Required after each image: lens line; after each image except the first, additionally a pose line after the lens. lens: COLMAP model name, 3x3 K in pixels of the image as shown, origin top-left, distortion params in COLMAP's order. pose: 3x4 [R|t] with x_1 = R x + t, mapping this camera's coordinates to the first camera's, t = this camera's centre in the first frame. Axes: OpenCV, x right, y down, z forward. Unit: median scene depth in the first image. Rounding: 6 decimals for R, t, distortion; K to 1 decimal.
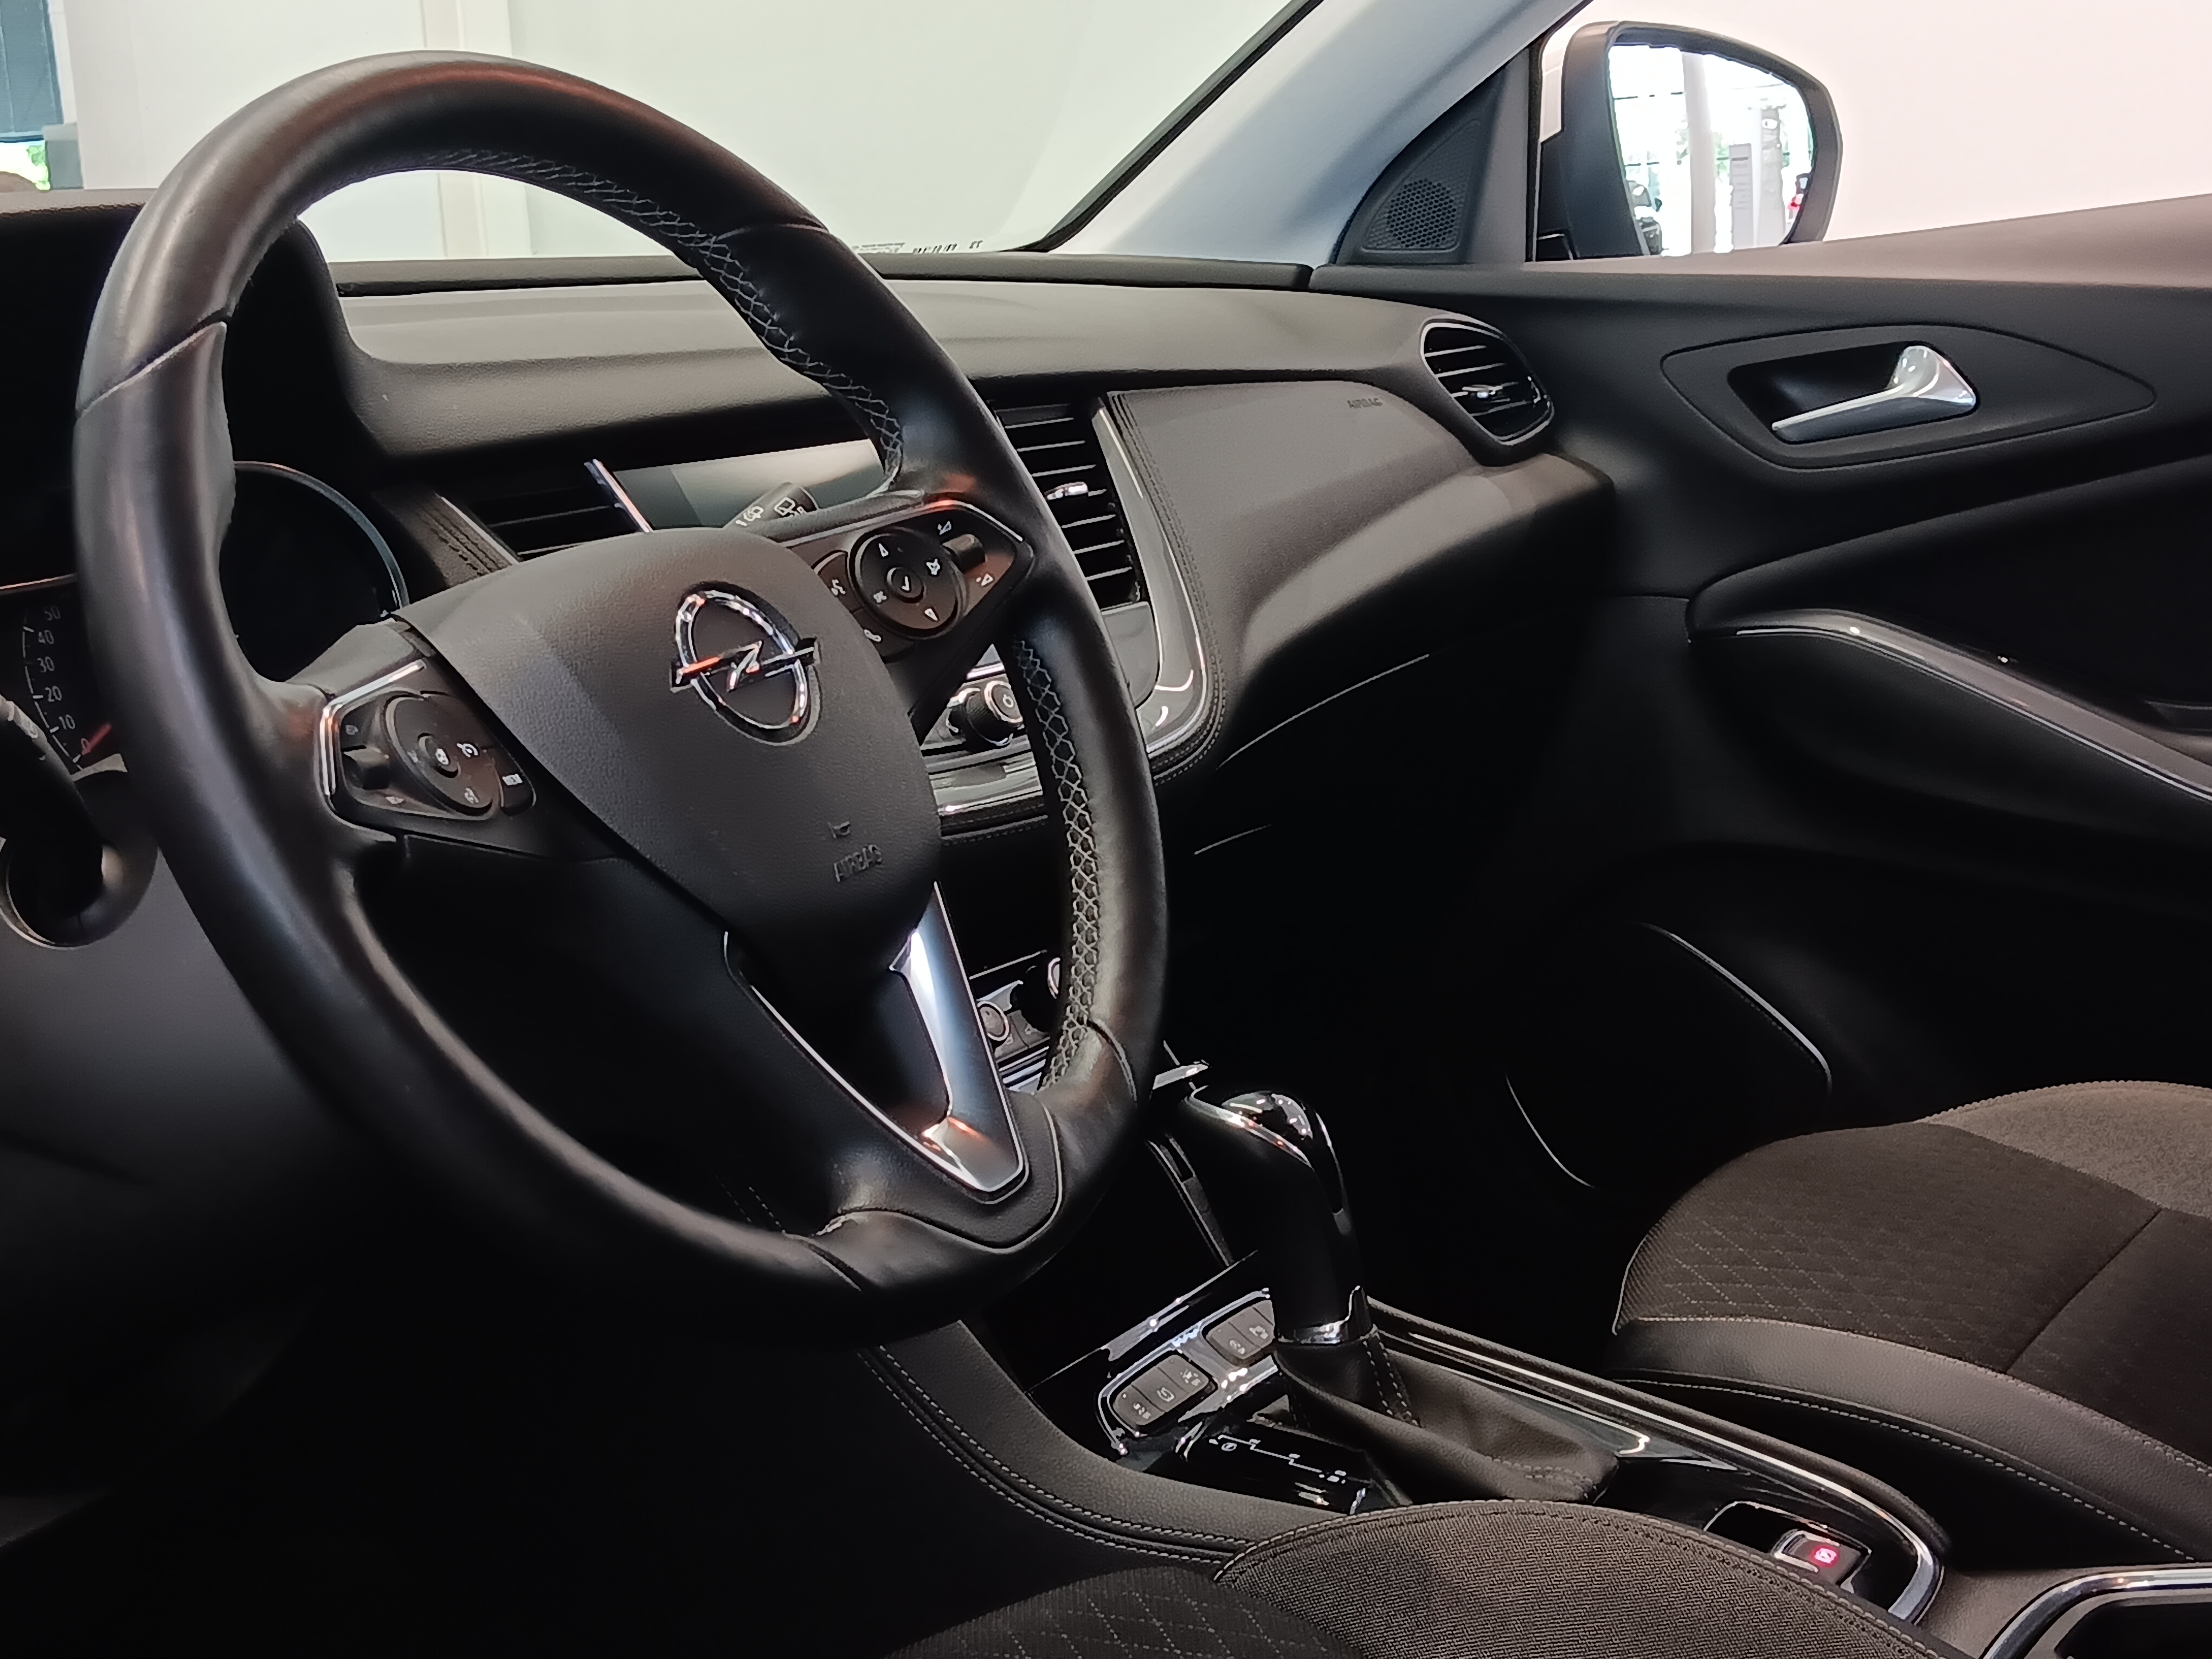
lens RADIAL K [[3504.2, 0, 1106.0], [0, 3504.2, 829.5], [0, 0, 1]] dist [0.064806, -0.034848]
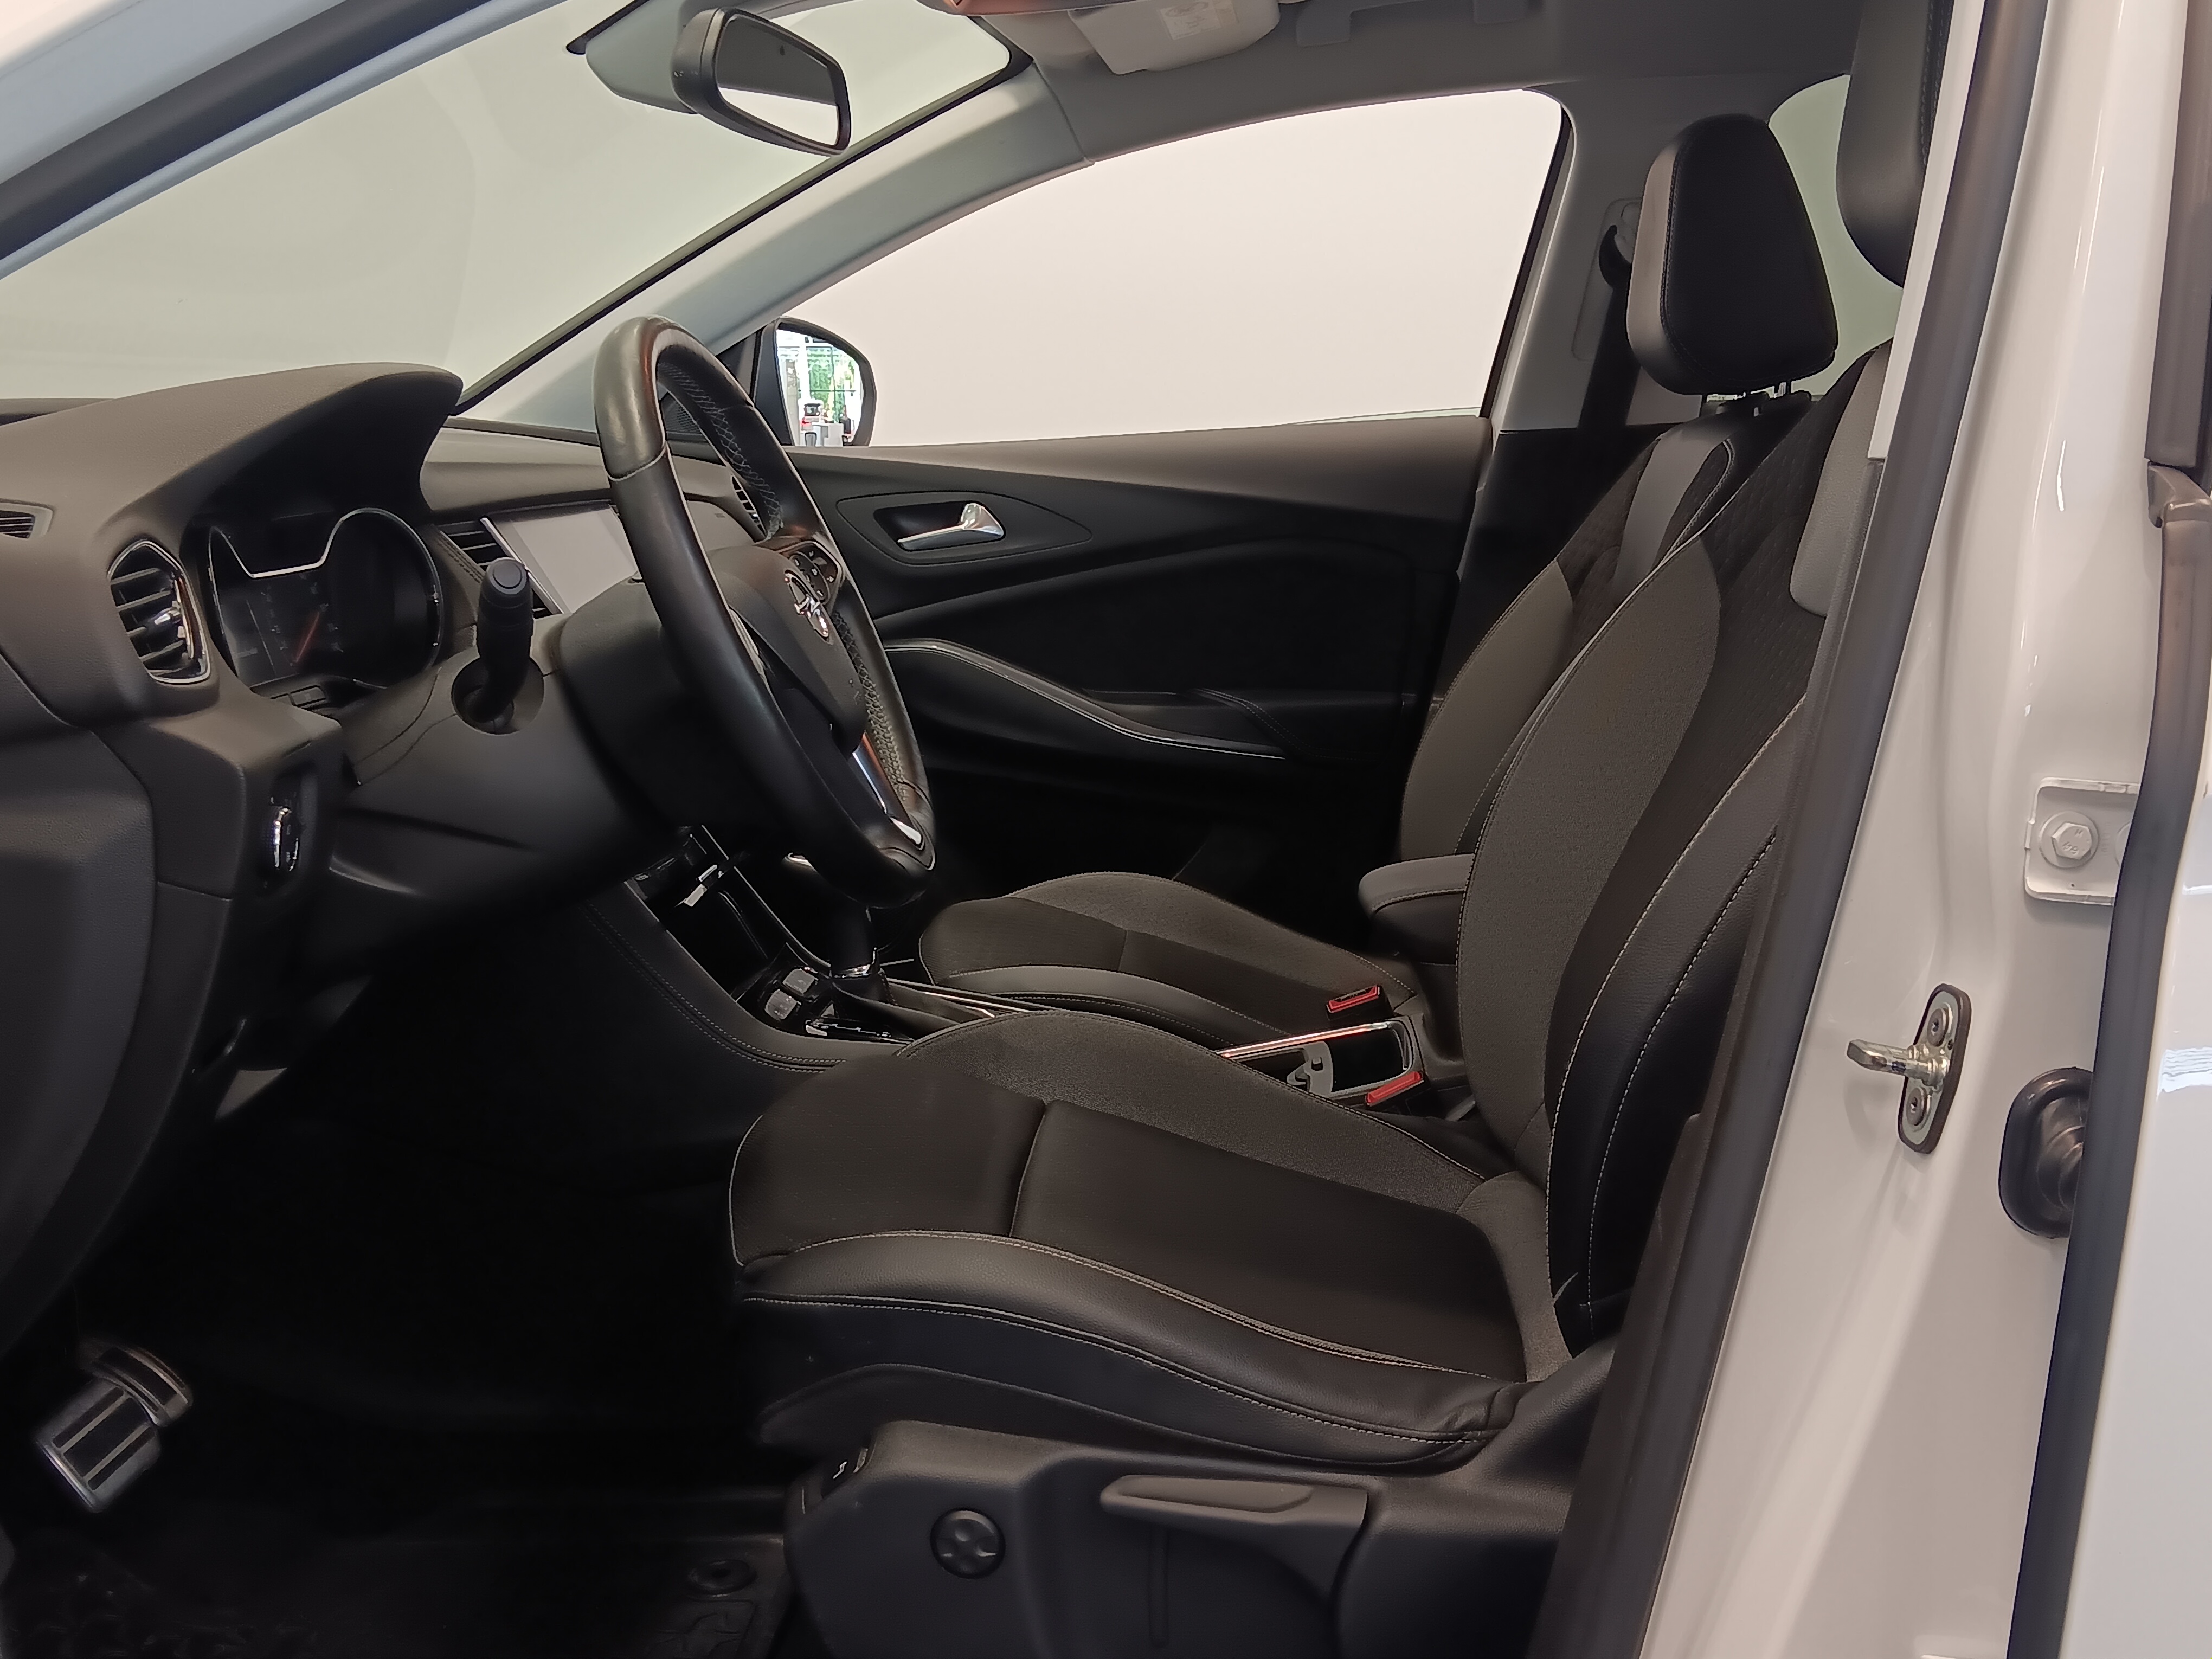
lens RADIAL K [[3504.2, 0, 1106.0], [0, 3504.2, 829.5], [0, 0, 1]] dist [0.064806, -0.034848]
pose [[0.812442, 0.005155, 0.583019, -0.834583], [0.030549, 0.998211, -0.051397, 0.143323], [-0.582241, 0.059567, 0.810831, -0.598323]]
